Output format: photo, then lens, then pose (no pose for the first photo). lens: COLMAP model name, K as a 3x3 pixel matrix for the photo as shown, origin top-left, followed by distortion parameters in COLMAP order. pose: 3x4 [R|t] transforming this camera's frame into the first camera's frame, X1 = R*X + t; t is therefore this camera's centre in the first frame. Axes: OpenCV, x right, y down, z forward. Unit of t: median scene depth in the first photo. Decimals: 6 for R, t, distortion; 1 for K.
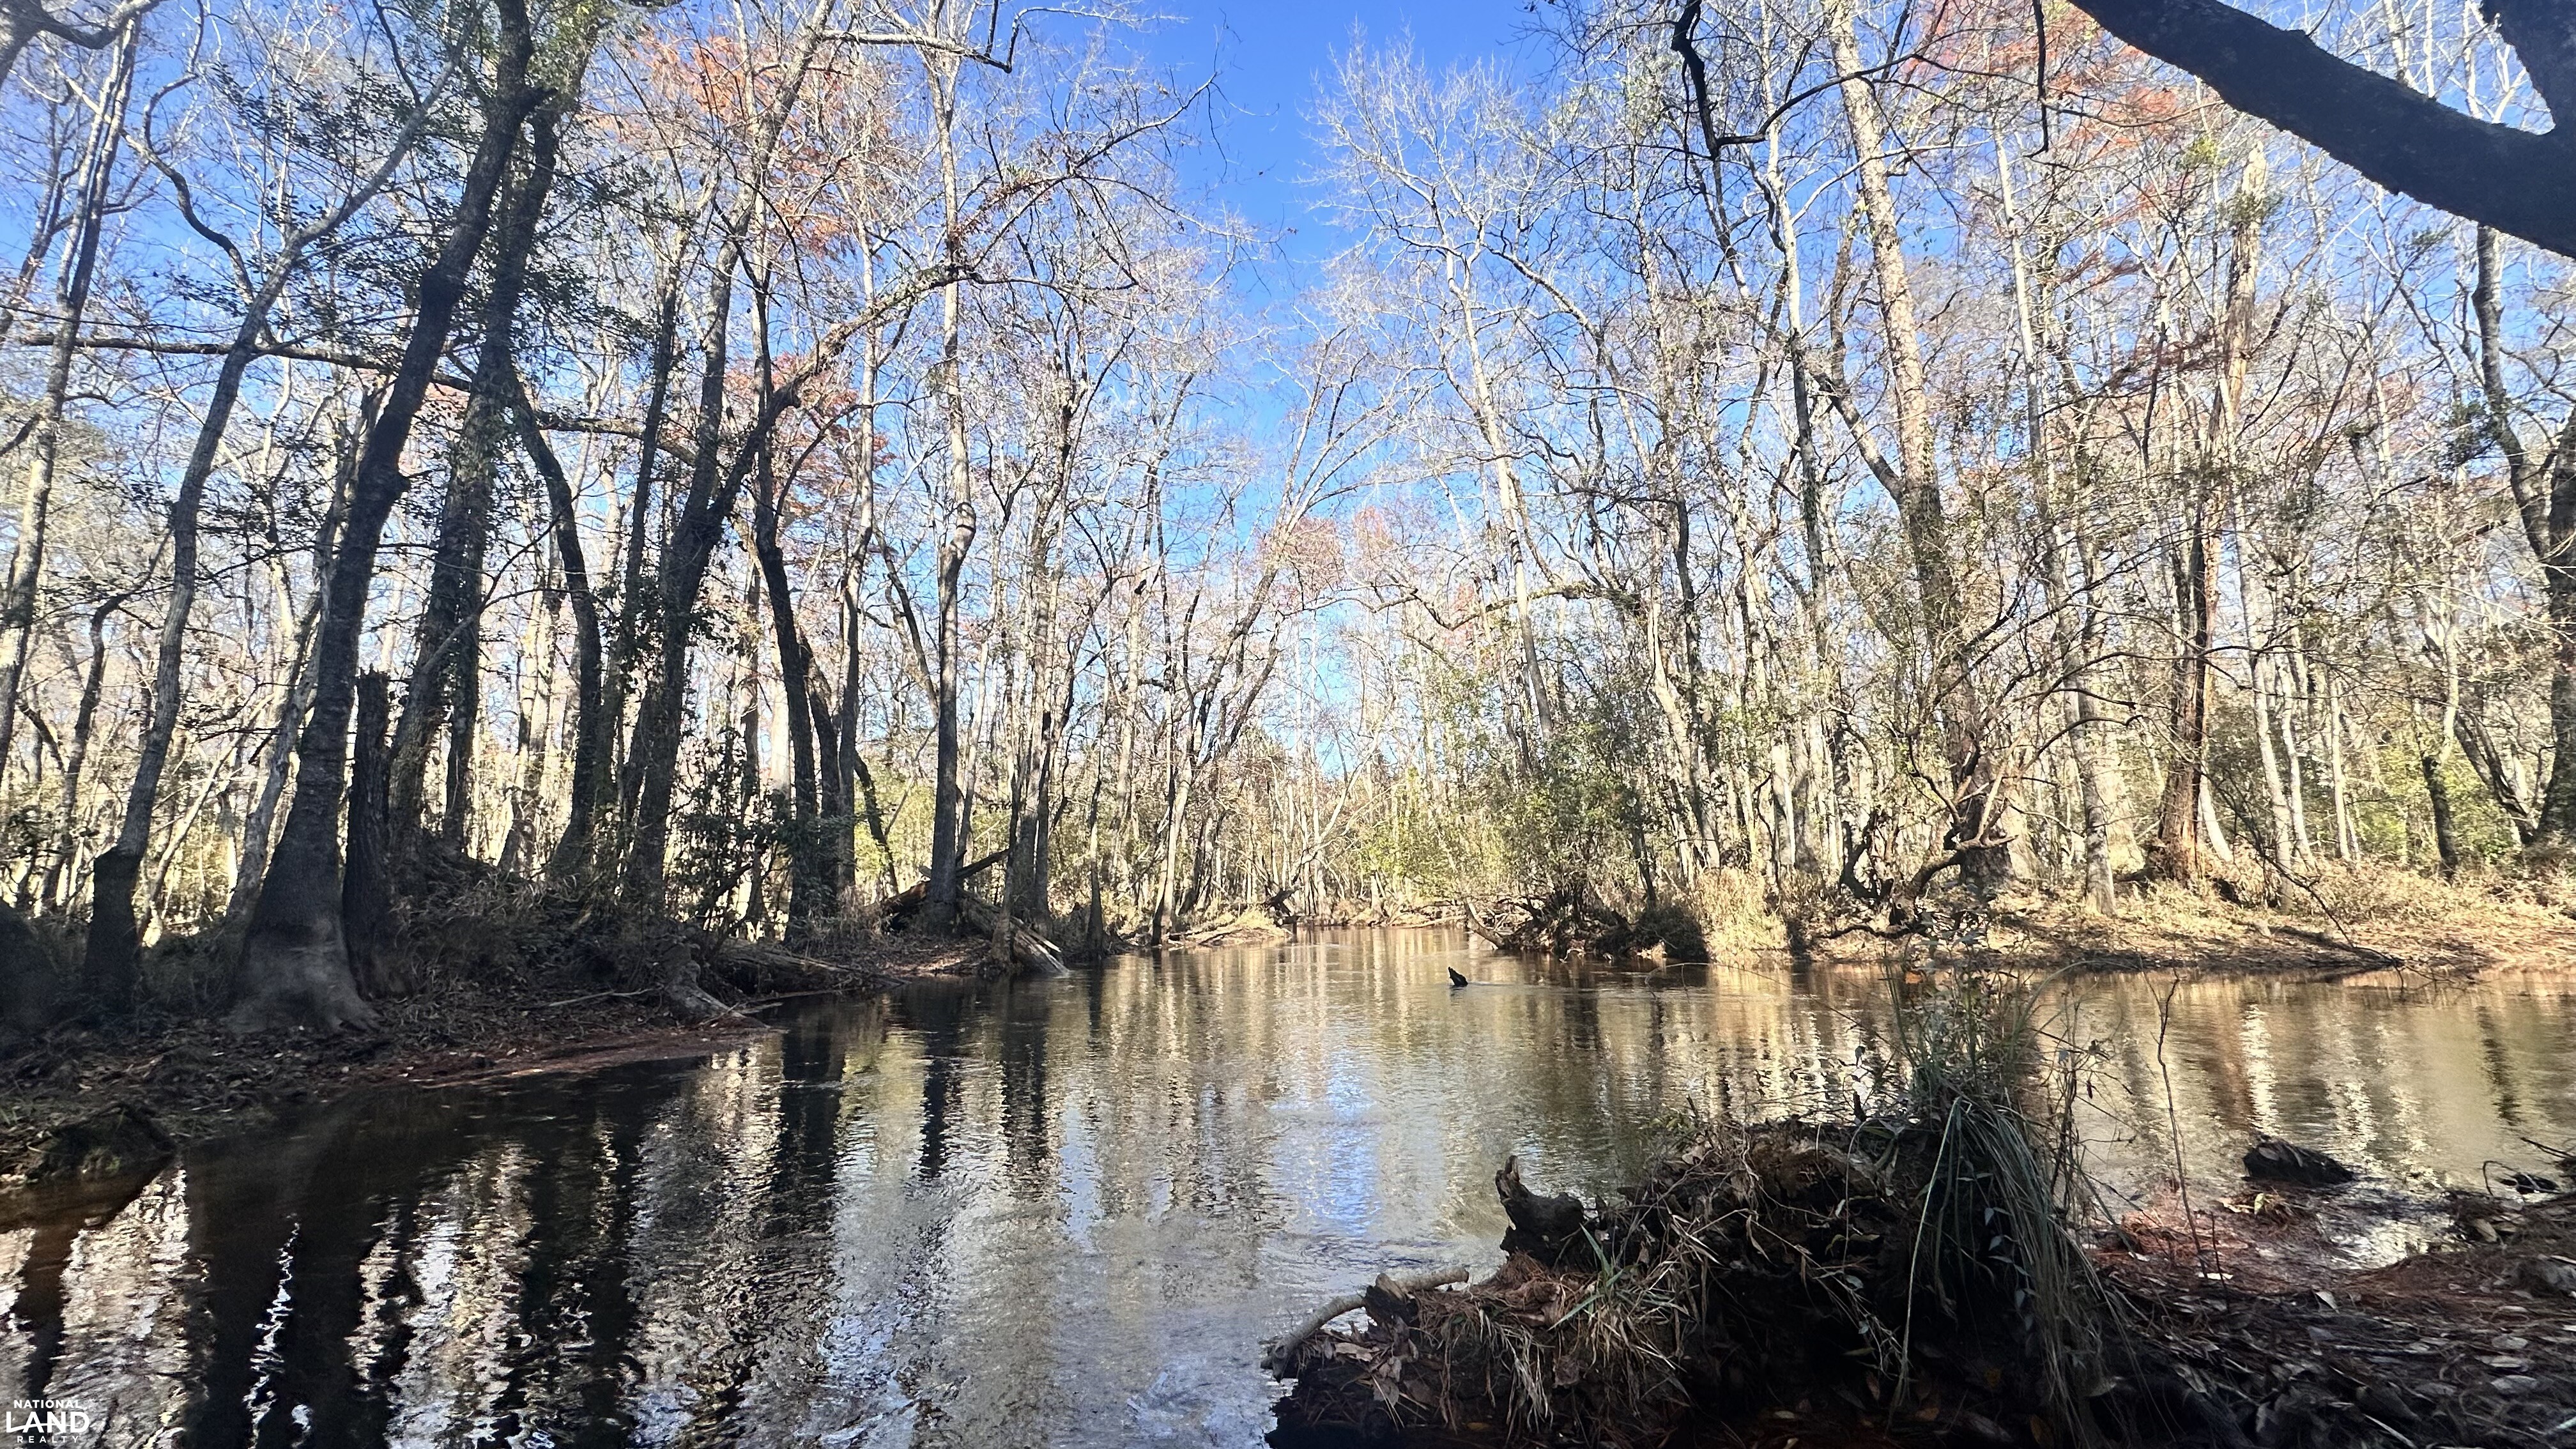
lens RADIAL K [[1023.5, 0, 1288.0], [0, 1023.5, 724.5], [0, 0, 1]] dist [-0.004403, 0.000655]
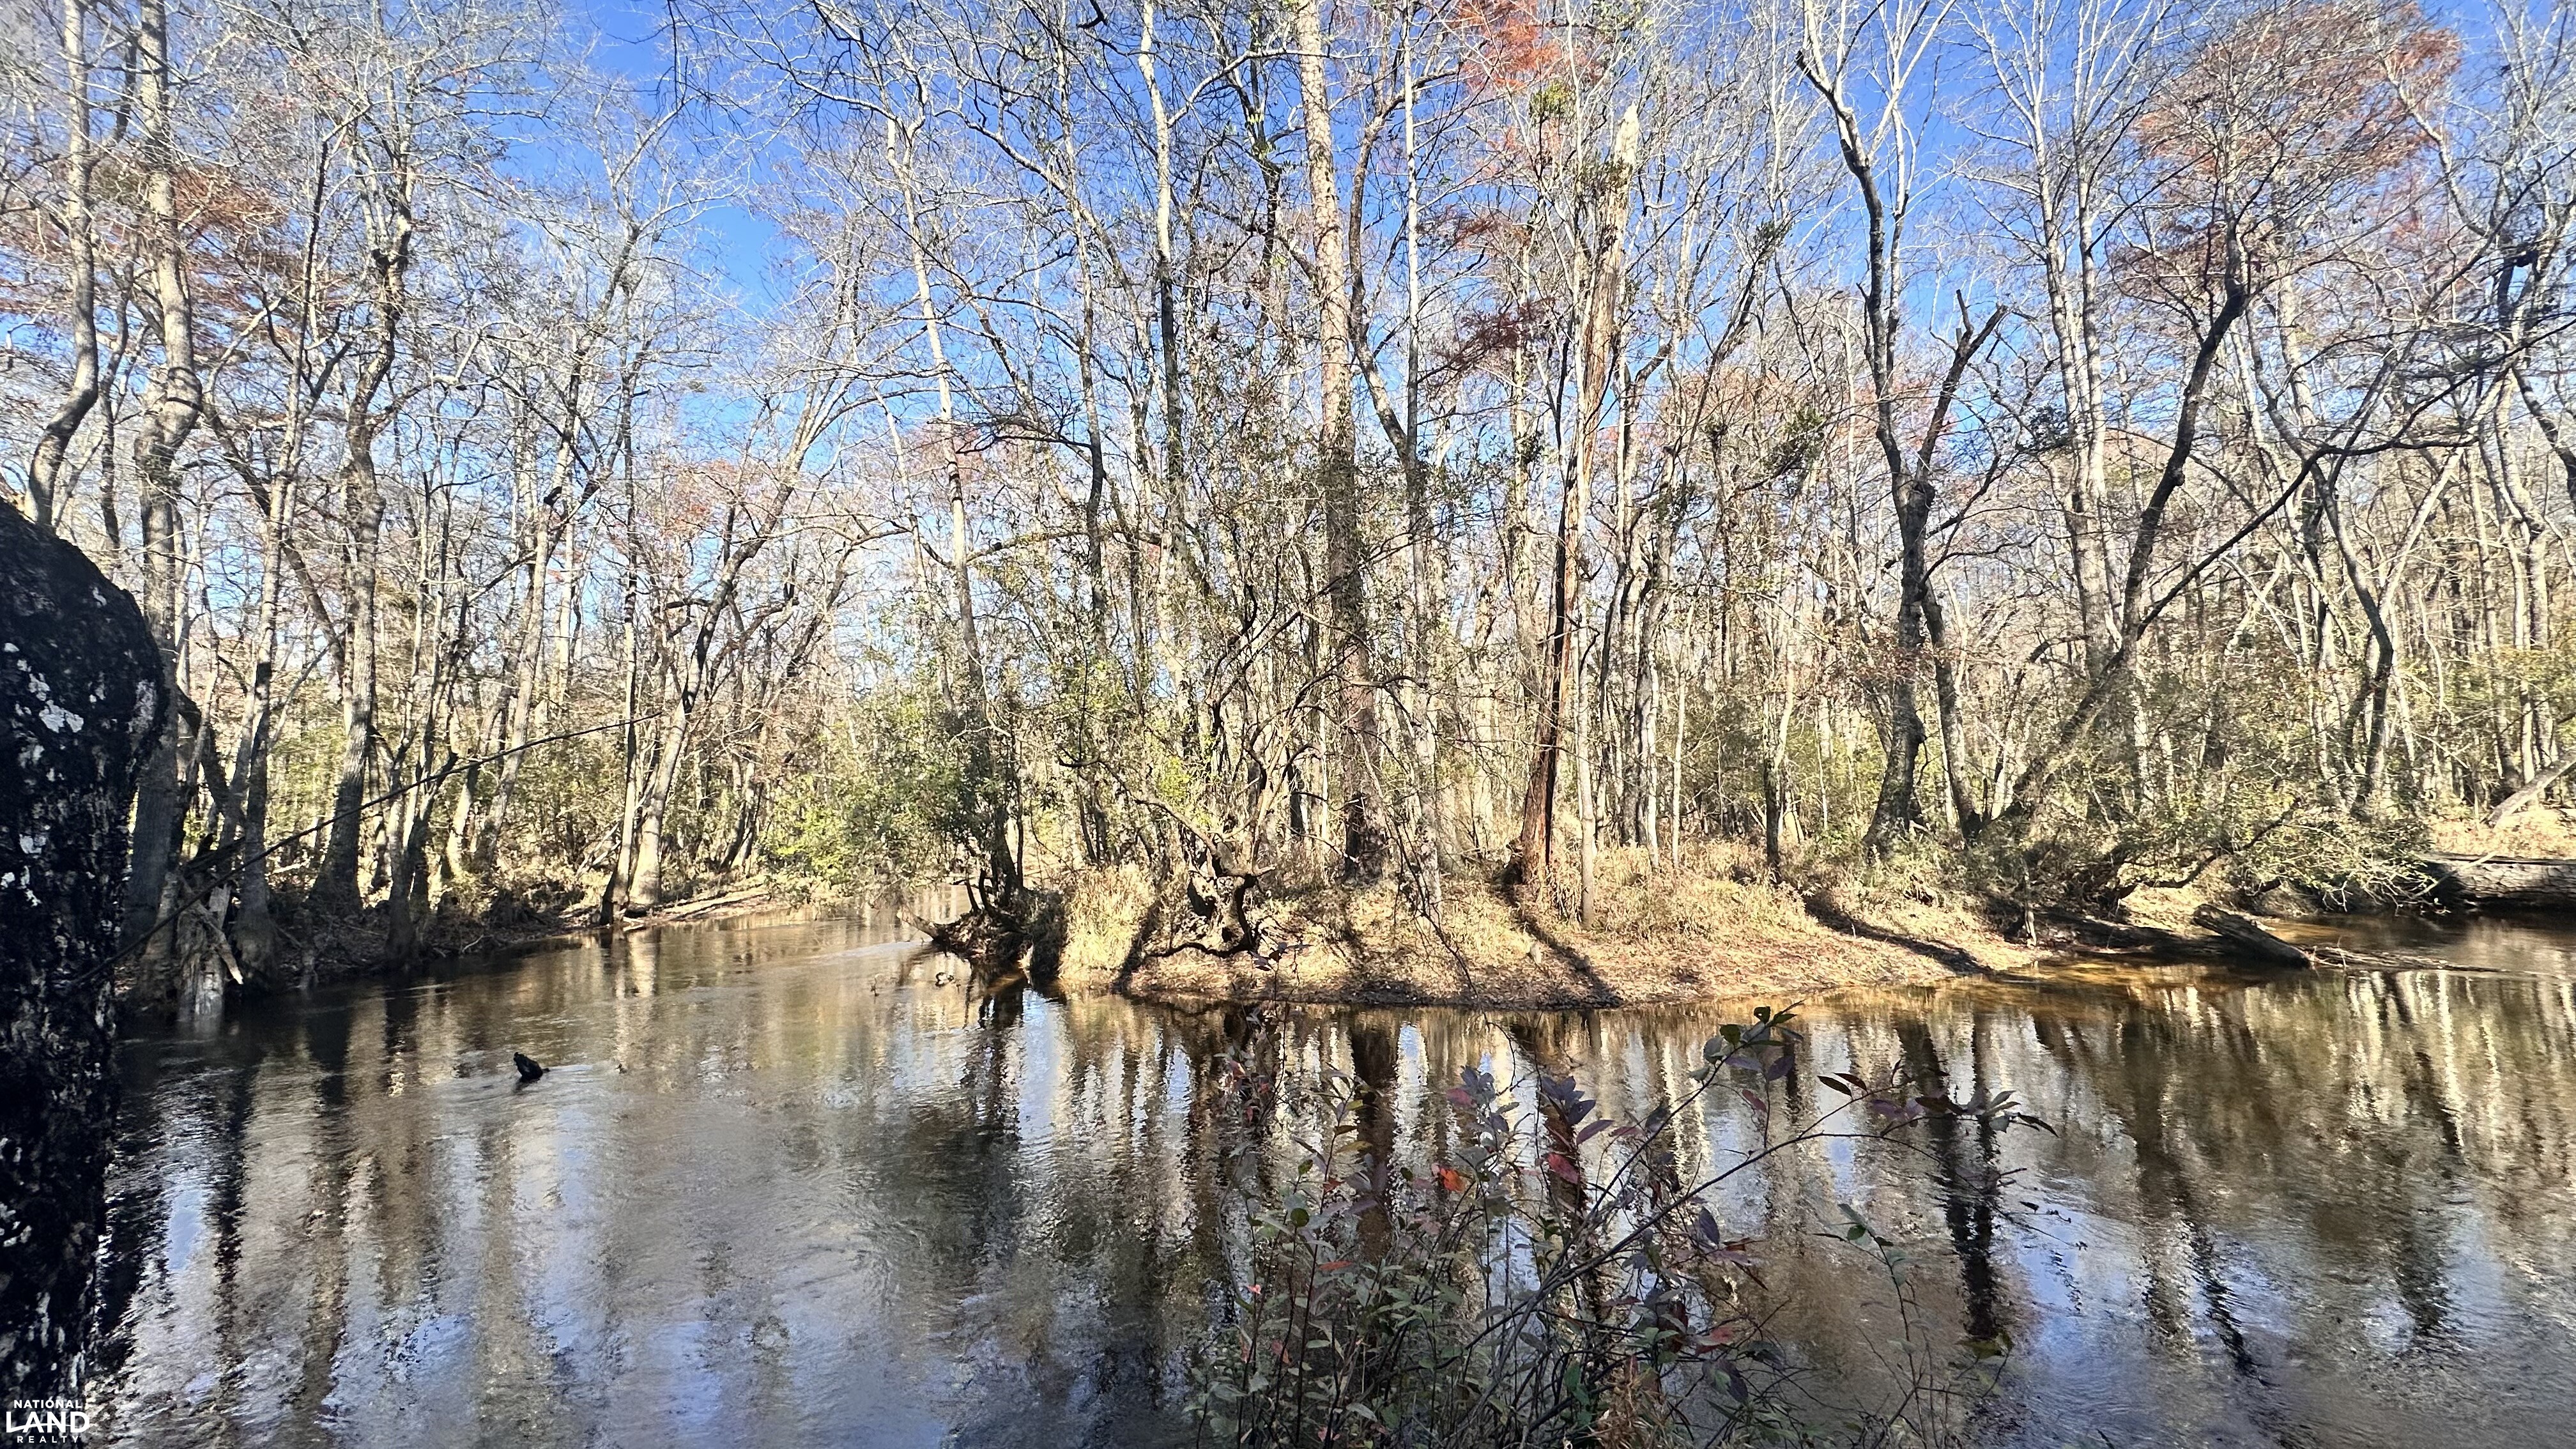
lens RADIAL K [[1023.5, 0, 1288.0], [0, 1023.5, 724.5], [0, 0, 1]] dist [-0.004403, 0.000655]
pose [[0.973801, 0.016198, 0.226825, 0.277149], [-0.035022, 0.996243, 0.079209, -0.043586], [-0.224690, -0.085077, 0.970709, 0.079629]]
